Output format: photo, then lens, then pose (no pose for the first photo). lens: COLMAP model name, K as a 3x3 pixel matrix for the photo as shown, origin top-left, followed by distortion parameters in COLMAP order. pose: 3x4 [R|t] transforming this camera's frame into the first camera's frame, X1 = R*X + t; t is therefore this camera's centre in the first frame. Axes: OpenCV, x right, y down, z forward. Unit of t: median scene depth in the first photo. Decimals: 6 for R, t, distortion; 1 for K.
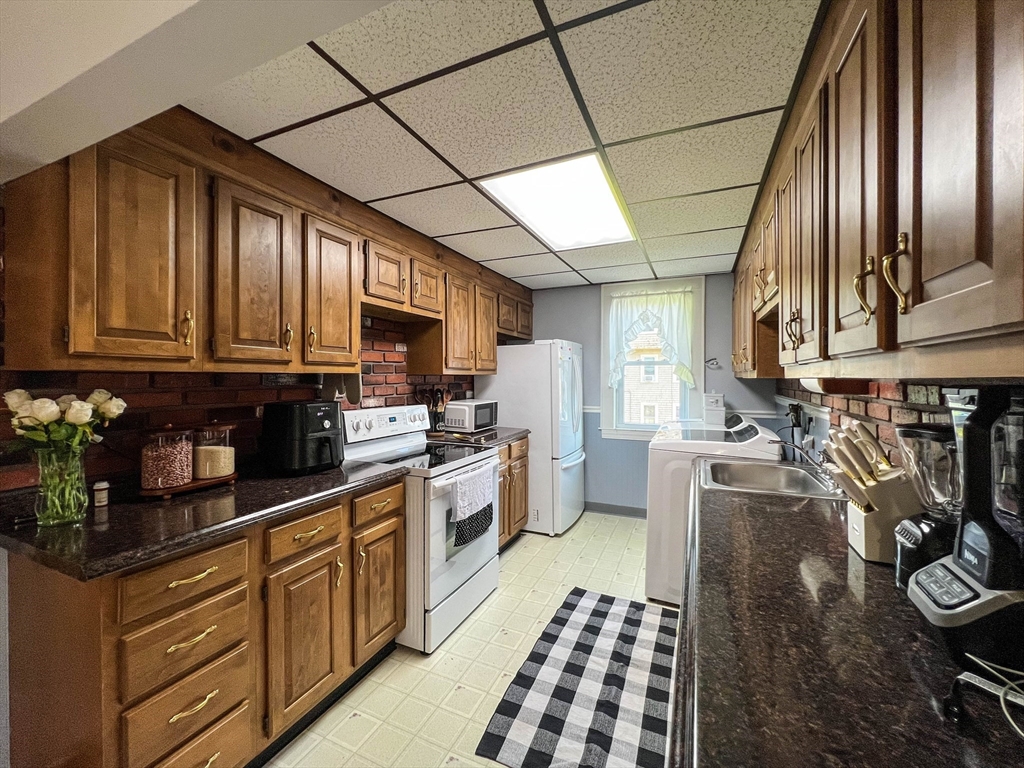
lens RADIAL K [[410.8, 0, 530.2], [0, 410.8, 386.6], [0, 0, 1]] dist [-0.001011, -0.000563]
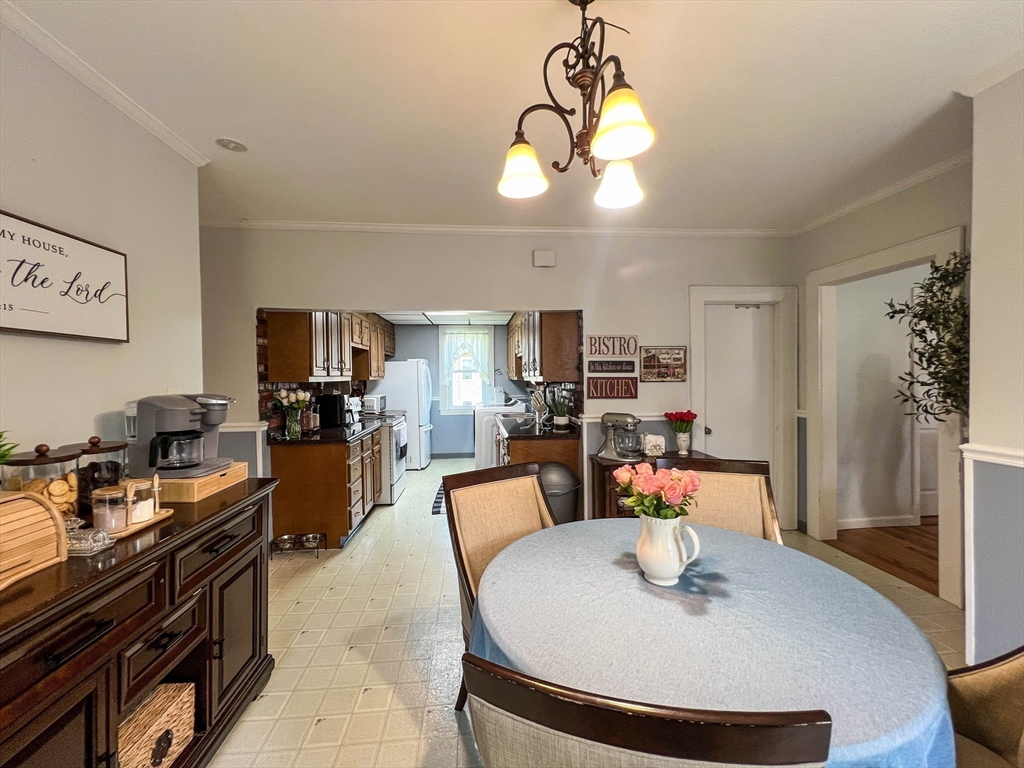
lens RADIAL K [[410.8, 0, 514.3], [0, 410.8, 381.4], [0, 0, 1]] dist [-0.001011, -0.000563]
pose [[0.888200, -0.018141, 0.459099, -0.678816], [0.020776, 0.999784, -0.000688, -0.015191], [-0.458988, 0.010149, 0.888385, -1.350138]]
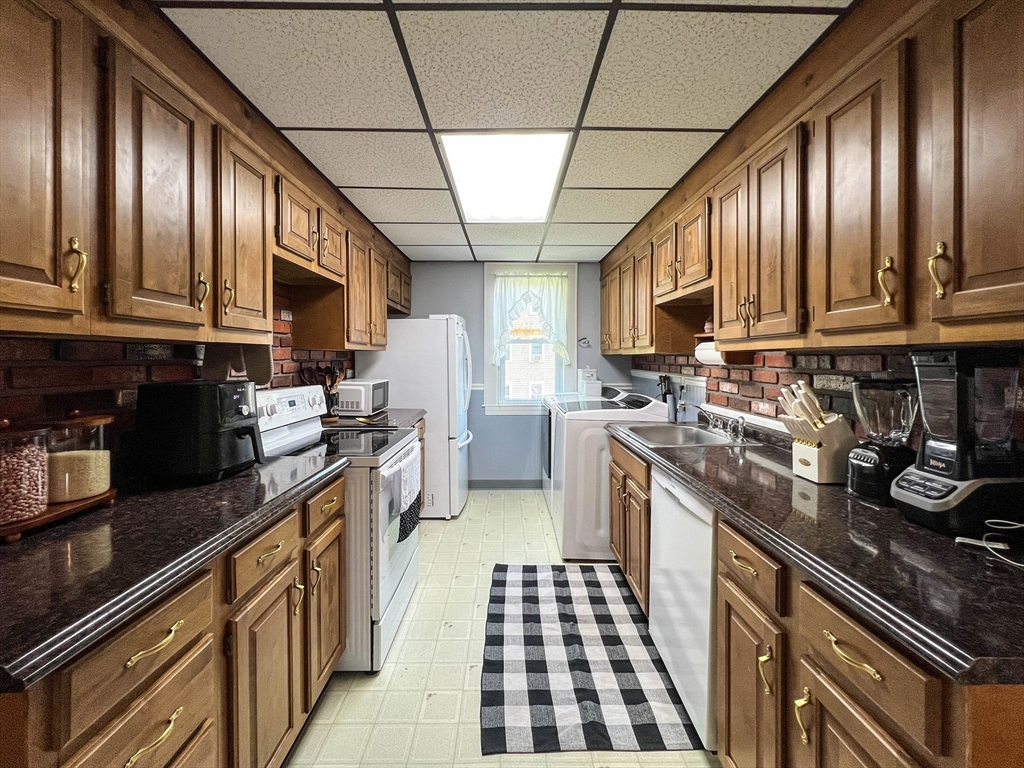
lens RADIAL K [[410.8, 0, 525.4], [0, 410.8, 368.4], [0, 0, 1]] dist [-0.001011, -0.000563]
pose [[0.909825, -0.011624, 0.414830, -0.309658], [0.010658, 0.999932, 0.004644, 0.014624], [-0.414855, 0.000197, 0.909887, 0.087296]]
